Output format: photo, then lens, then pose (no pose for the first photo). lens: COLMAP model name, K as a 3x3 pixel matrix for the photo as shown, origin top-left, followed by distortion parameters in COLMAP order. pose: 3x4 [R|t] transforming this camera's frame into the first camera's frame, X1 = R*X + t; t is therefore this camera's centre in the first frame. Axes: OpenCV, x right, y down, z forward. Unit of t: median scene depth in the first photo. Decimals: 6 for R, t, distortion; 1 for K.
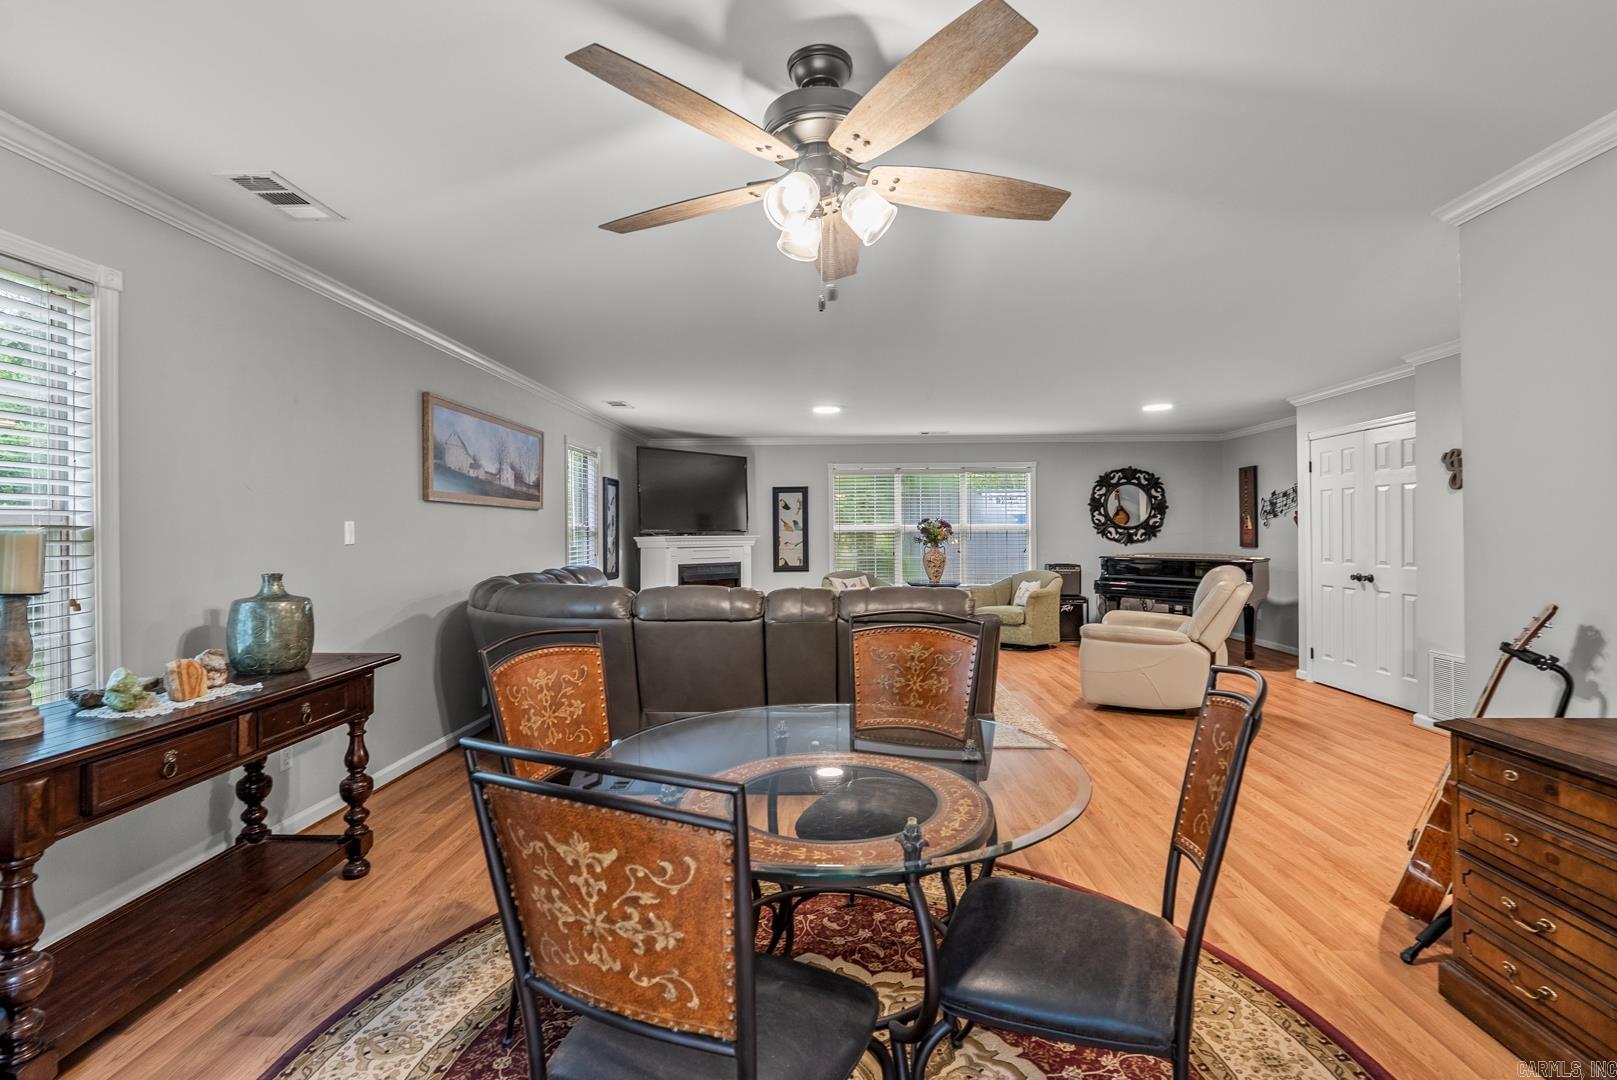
lens RADIAL K [[714.6, 0, 813.9], [0, 714.6, 536.4], [0, 0, 1]] dist [-0.003389, -0.000073]
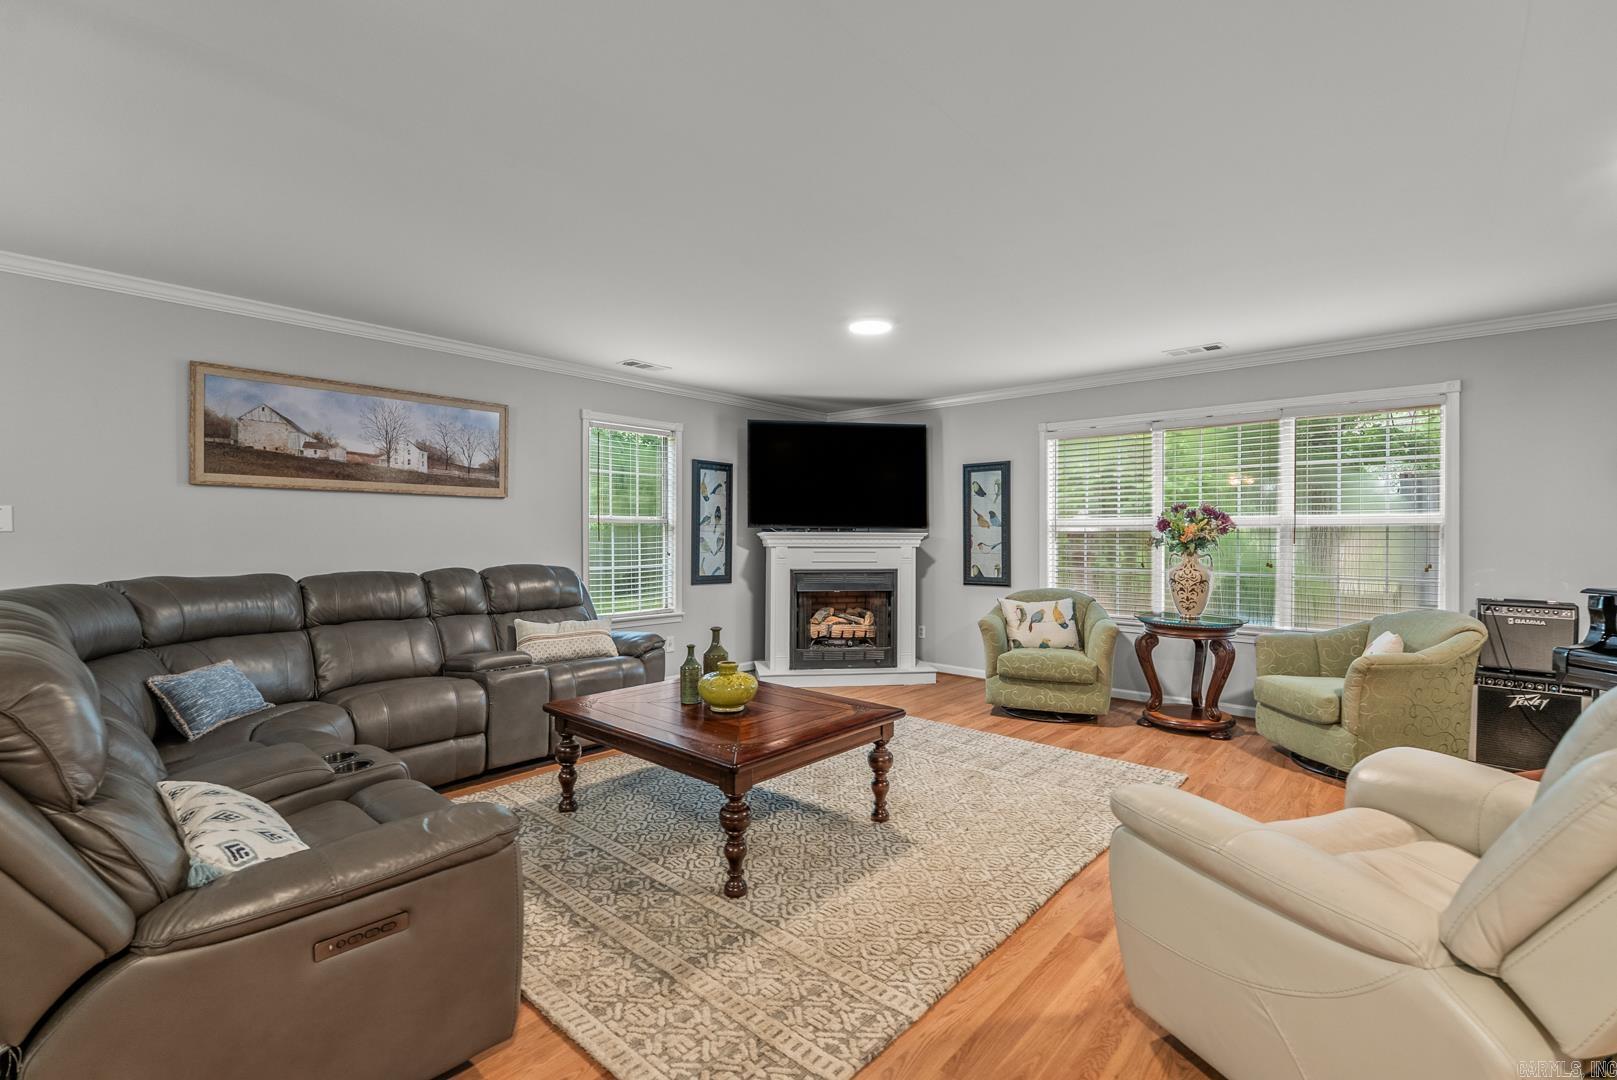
lens RADIAL K [[714.6, 0, 810.7], [0, 714.6, 535.1], [0, 0, 1]] dist [-0.003389, -0.000073]
pose [[0.769187, 0.009838, -0.638947, 0.277791], [-0.011472, 0.999933, 0.001587, 0.001237], [0.638920, 0.006110, 0.769249, 0.363282]]
